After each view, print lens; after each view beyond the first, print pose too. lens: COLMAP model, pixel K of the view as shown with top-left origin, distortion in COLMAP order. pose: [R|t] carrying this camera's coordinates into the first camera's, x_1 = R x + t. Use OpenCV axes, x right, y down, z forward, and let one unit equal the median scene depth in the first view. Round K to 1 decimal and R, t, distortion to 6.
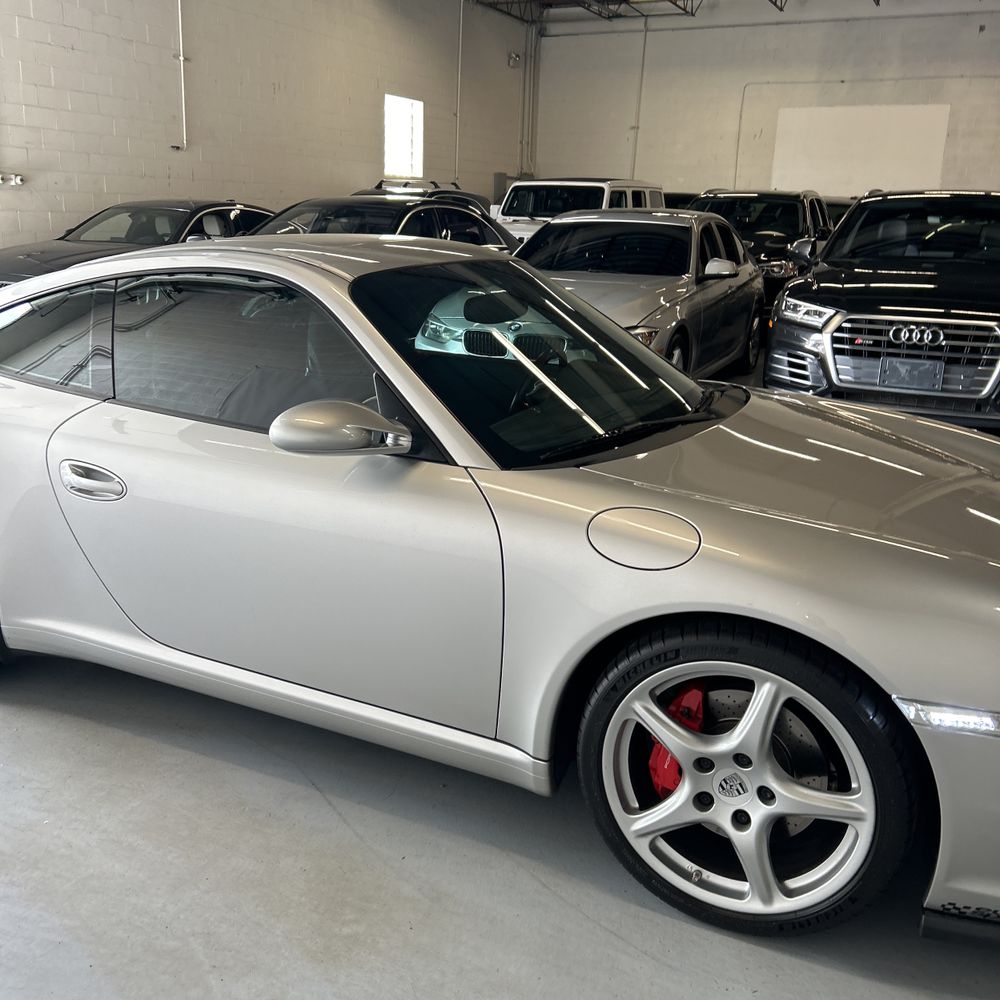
lens RADIAL K [[995.0, 0, 500.0], [0, 995.0, 500.0], [0, 0, 1]] dist [0.014515, -0.018833]
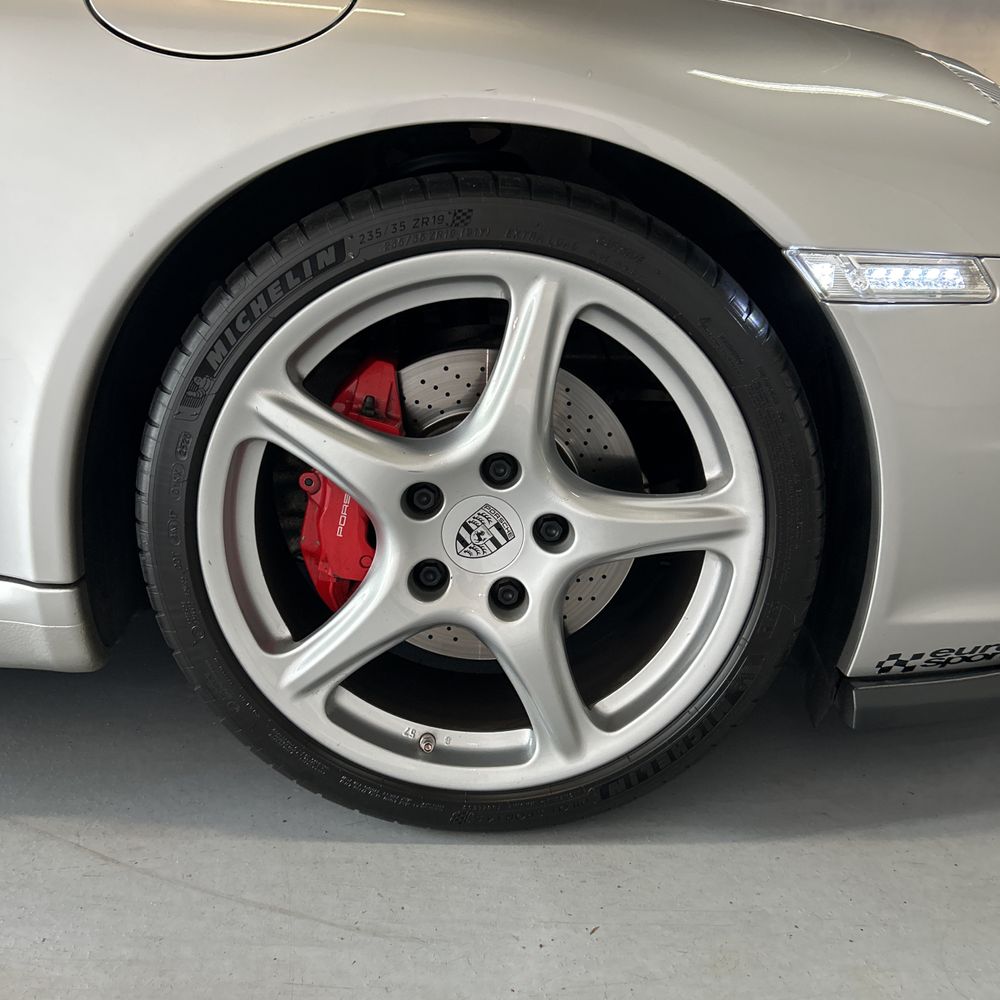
lens RADIAL K [[958.1, 0, 500.0], [0, 958.1, 500.0], [0, 0, 1]] dist [0.015459, -0.009183]
pose [[0.894174, -0.126951, 0.429343, 0.038509], [0.128859, 0.991354, 0.024761, 0.239411], [-0.428775, 0.033184, 0.902802, 0.527384]]
